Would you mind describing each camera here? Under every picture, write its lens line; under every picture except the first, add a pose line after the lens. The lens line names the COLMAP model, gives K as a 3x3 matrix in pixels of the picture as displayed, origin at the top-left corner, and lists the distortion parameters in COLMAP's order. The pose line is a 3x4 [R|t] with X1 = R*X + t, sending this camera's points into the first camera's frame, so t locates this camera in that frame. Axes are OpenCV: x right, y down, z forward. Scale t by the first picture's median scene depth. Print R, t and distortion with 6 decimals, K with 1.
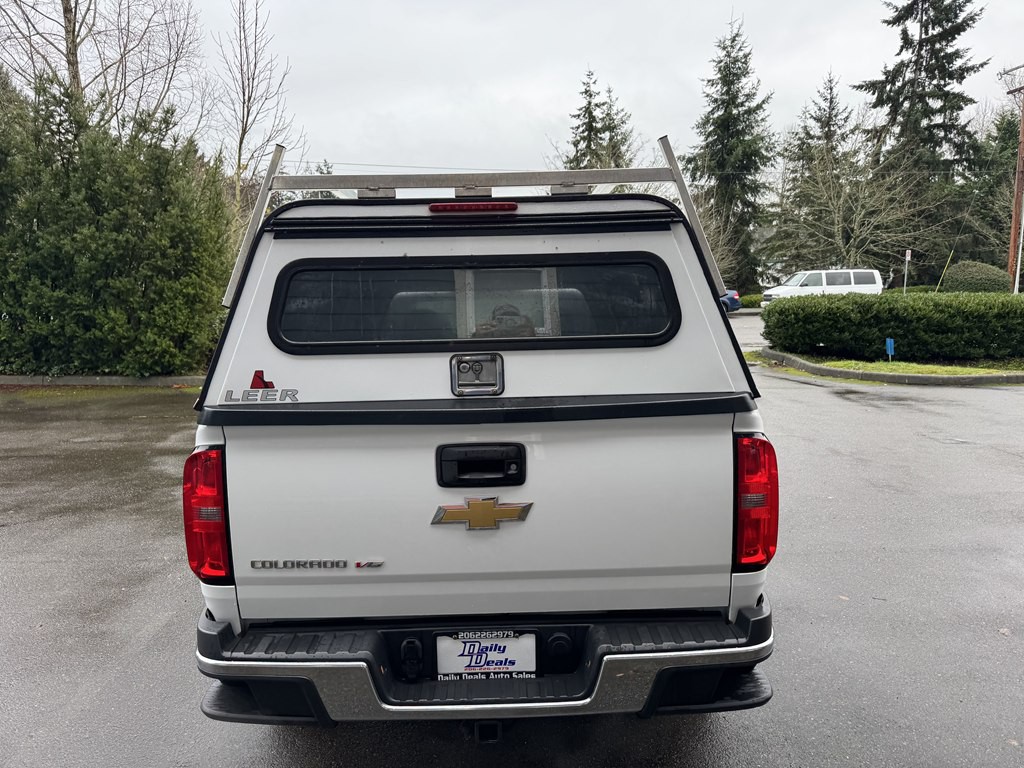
lens RADIAL K [[735.1, 0, 505.1], [0, 735.1, 371.8], [0, 0, 1]] dist [0.029650, -0.027050]
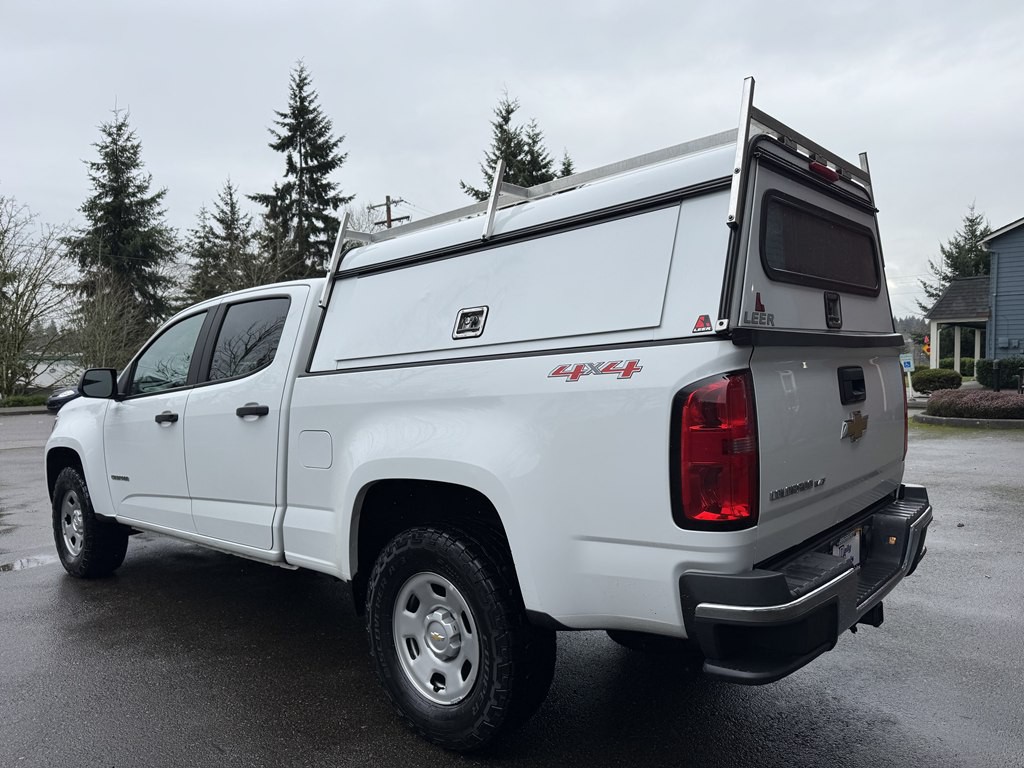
lens RADIAL K [[731.5, 0, 520.3], [0, 731.5, 376.5], [0, 0, 1]] dist [0.039760, -0.067891]
pose [[0.673761, -0.006336, 0.738922, -0.059196], [0.102700, 0.991061, -0.085146, 0.007397], [-0.731778, 0.133256, 0.668389, 0.027600]]
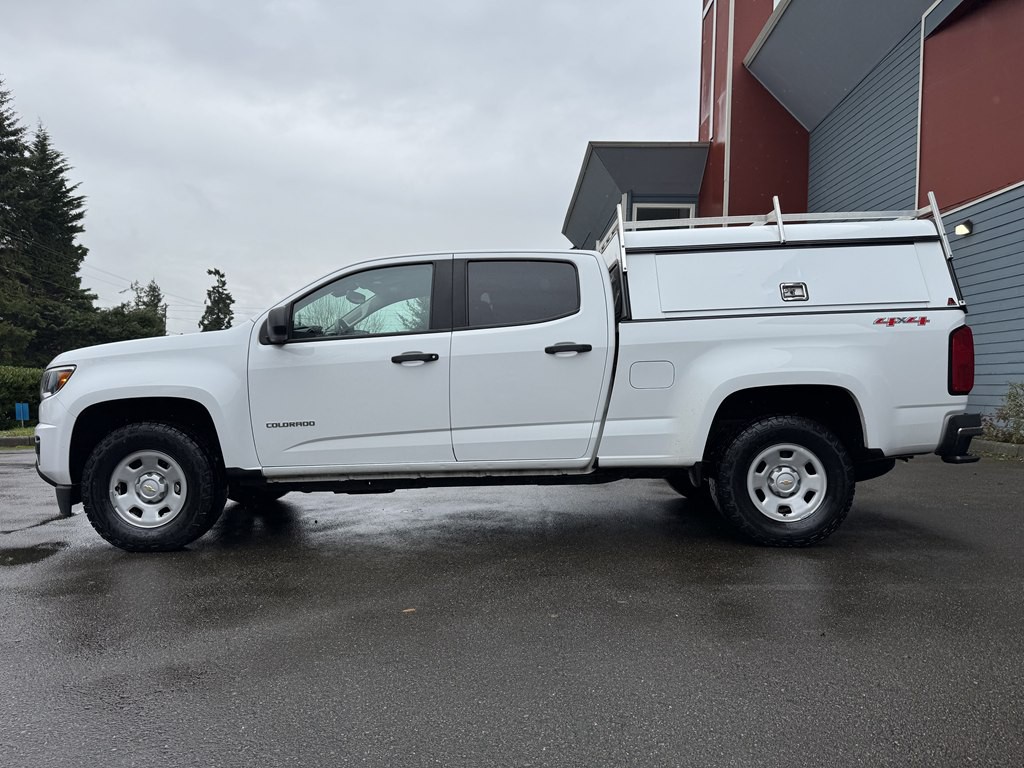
lens RADIAL K [[735.1, 0, 505.1], [0, 735.1, 371.8], [0, 0, 1]] dist [0.029650, -0.027050]
pose [[0.038281, 0.031336, 0.998776, -0.116349], [0.122223, 0.991857, -0.035804, 0.007039], [-0.991764, 0.123444, 0.034139, 0.103530]]
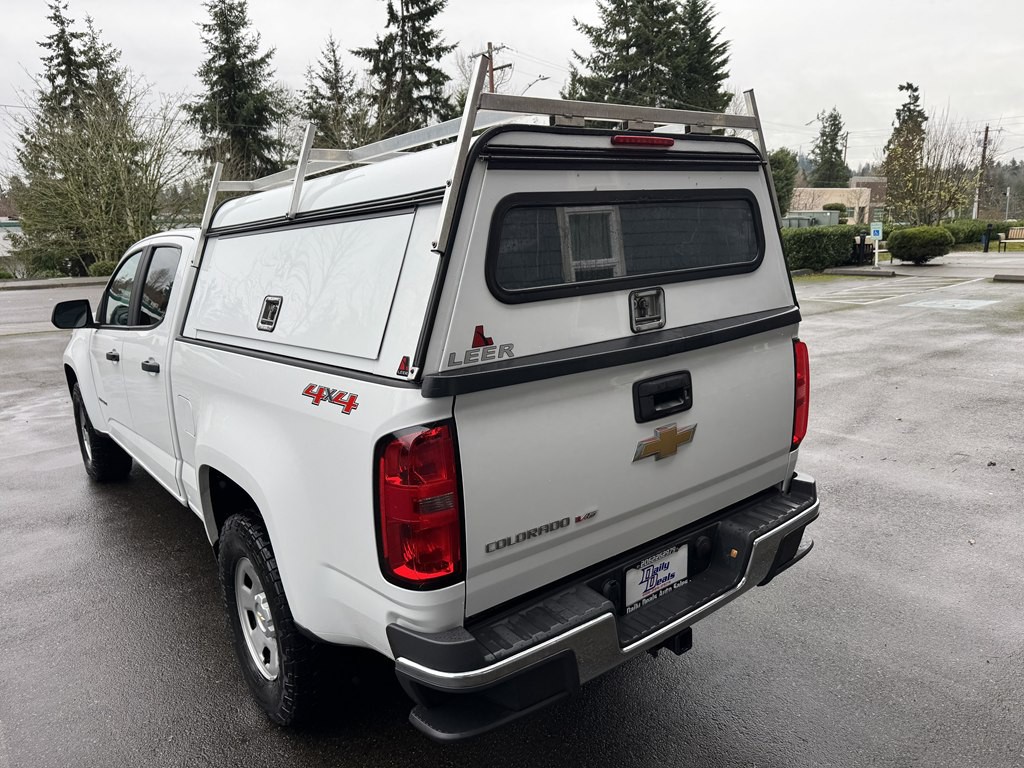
lens RADIAL K [[735.1, 0, 505.1], [0, 735.1, 371.8], [0, 0, 1]] dist [0.029650, -0.027050]
pose [[0.798163, -0.130835, 0.588063, -0.038126], [0.098775, 0.991344, 0.086494, -0.000902], [-0.594289, -0.010951, 0.804177, 0.013781]]
